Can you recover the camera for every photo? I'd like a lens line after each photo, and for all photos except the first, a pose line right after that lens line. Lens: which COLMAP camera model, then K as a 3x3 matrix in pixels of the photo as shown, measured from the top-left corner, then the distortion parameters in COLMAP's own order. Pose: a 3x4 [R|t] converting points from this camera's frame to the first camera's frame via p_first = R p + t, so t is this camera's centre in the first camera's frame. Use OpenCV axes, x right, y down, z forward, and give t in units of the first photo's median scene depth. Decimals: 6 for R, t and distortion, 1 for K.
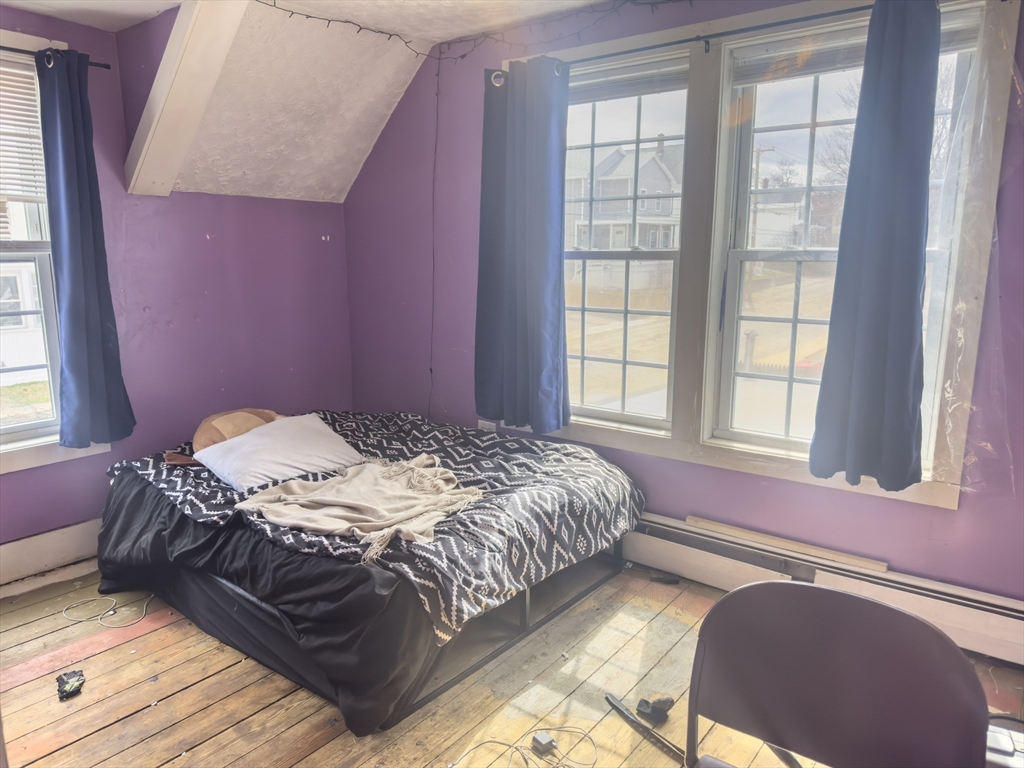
lens RADIAL K [[718.8, 0, 509.4], [0, 718.8, 382.2], [0, 0, 1]] dist [0.013130, -0.014936]
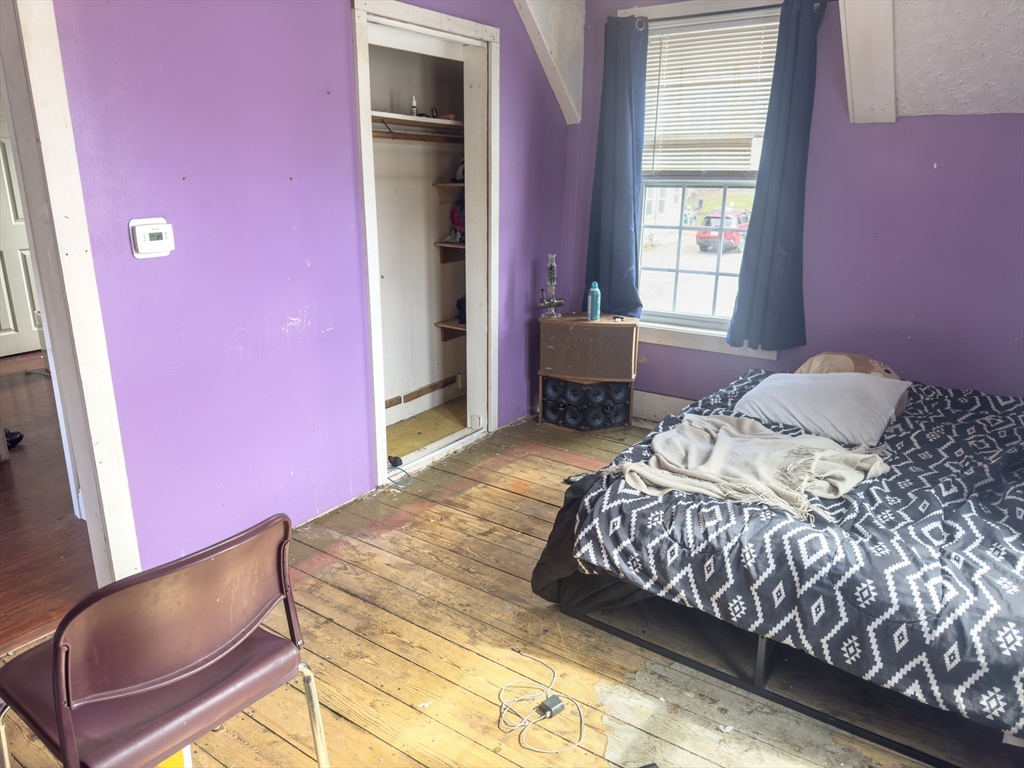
lens RADIAL K [[718.8, 0, 510.5], [0, 718.8, 383.4], [0, 0, 1]] dist [0.013130, -0.014936]
pose [[0.048854, 0.286112, -0.956950, 0.662633], [-0.187142, 0.943748, 0.272611, -0.127547], [0.981117, 0.165768, 0.099650, 0.607784]]
